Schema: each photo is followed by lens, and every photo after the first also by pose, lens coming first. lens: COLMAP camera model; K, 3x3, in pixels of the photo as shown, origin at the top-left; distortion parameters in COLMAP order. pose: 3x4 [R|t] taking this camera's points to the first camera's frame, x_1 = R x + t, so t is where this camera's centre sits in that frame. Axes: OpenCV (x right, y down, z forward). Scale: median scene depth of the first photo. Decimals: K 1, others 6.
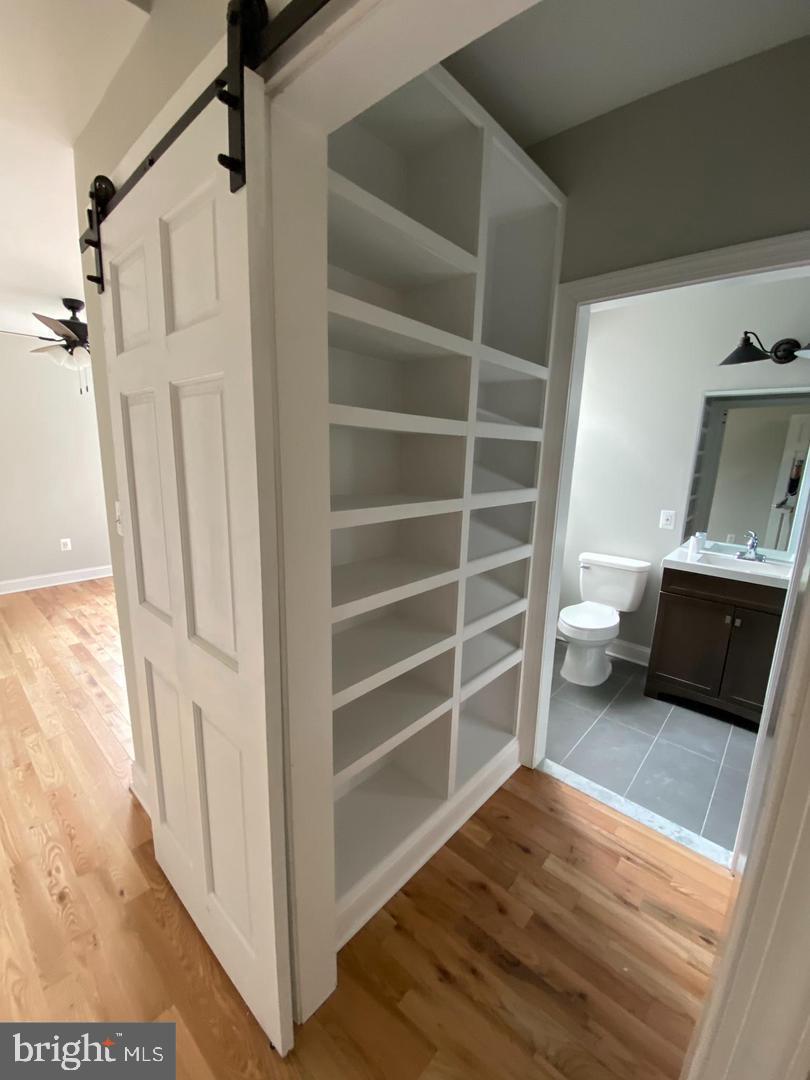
lens RADIAL K [[437.9, 0, 405.0], [0, 437.9, 540.0], [0, 0, 1]] dist [0.001037, -0.012608]
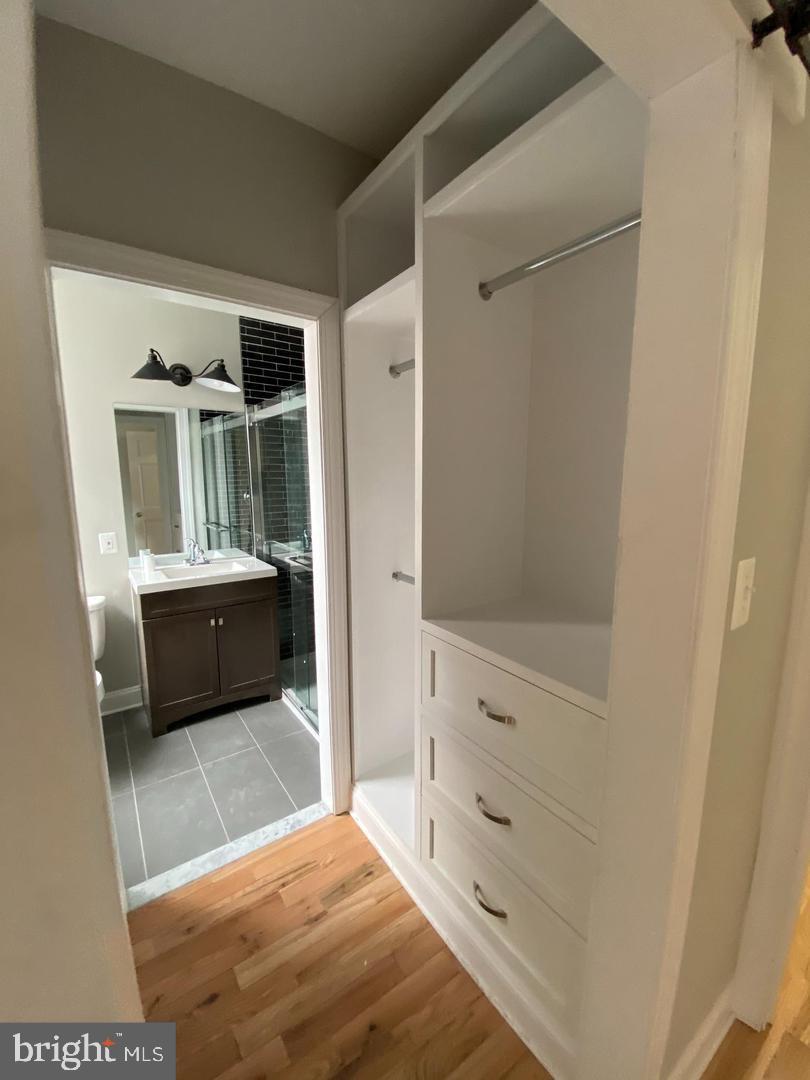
lens RADIAL K [[437.9, 0, 405.0], [0, 437.9, 540.0], [0, 0, 1]] dist [0.001037, -0.012608]
pose [[0.204076, -0.178680, 0.962510, -0.212142], [0.203463, 0.969474, 0.136834, -0.086096], [-0.957578, 0.167910, 0.234201, 0.353167]]
